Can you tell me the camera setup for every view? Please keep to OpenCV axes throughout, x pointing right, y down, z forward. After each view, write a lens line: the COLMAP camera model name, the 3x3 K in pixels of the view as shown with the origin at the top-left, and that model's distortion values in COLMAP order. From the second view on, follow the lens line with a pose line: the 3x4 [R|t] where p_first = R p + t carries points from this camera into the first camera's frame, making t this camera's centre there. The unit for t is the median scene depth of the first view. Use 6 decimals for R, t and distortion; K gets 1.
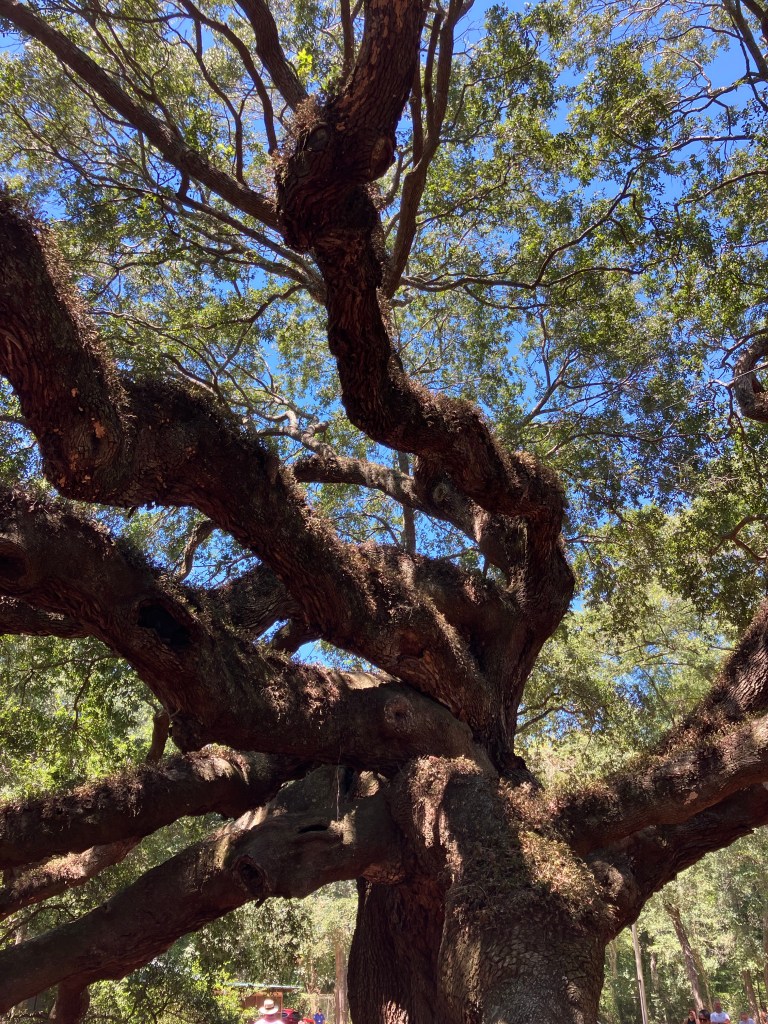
lens RADIAL K [[818.5, 0, 376.3], [0, 818.5, 505.8], [0, 0, 1]] dist [0.018060, -0.011778]
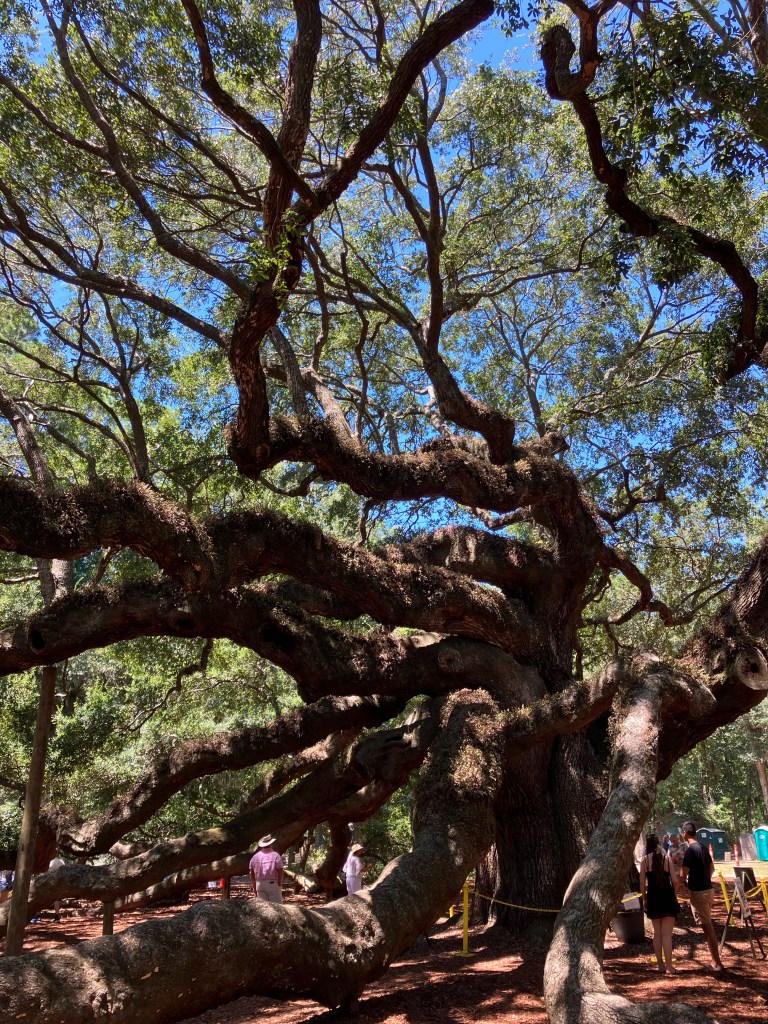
lens RADIAL K [[804.8, 0, 367.4], [0, 804.8, 482.4], [0, 0, 1]] dist [0.009981, -0.034940]
pose [[0.922884, -0.162860, -0.348945, 0.446575], [0.207127, 0.973856, 0.093287, -0.232224], [0.324629, -0.158369, 0.932489, -0.381595]]
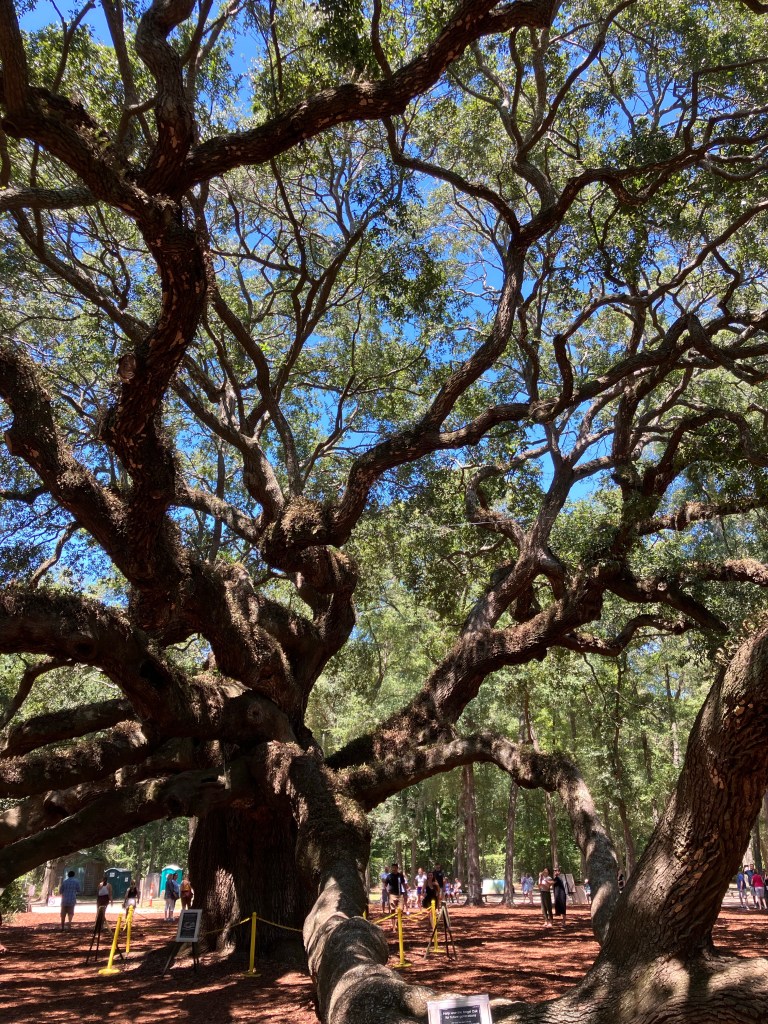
lens RADIAL K [[822.8, 0, 353.5], [0, 822.8, 505.7], [0, 0, 1]] dist [0.030249, -0.006183]
pose [[0.946640, 0.118748, 0.299620, -0.332071], [-0.156950, 0.981820, 0.106754, -0.373849], [-0.281496, -0.148083, 0.948067, -0.607439]]
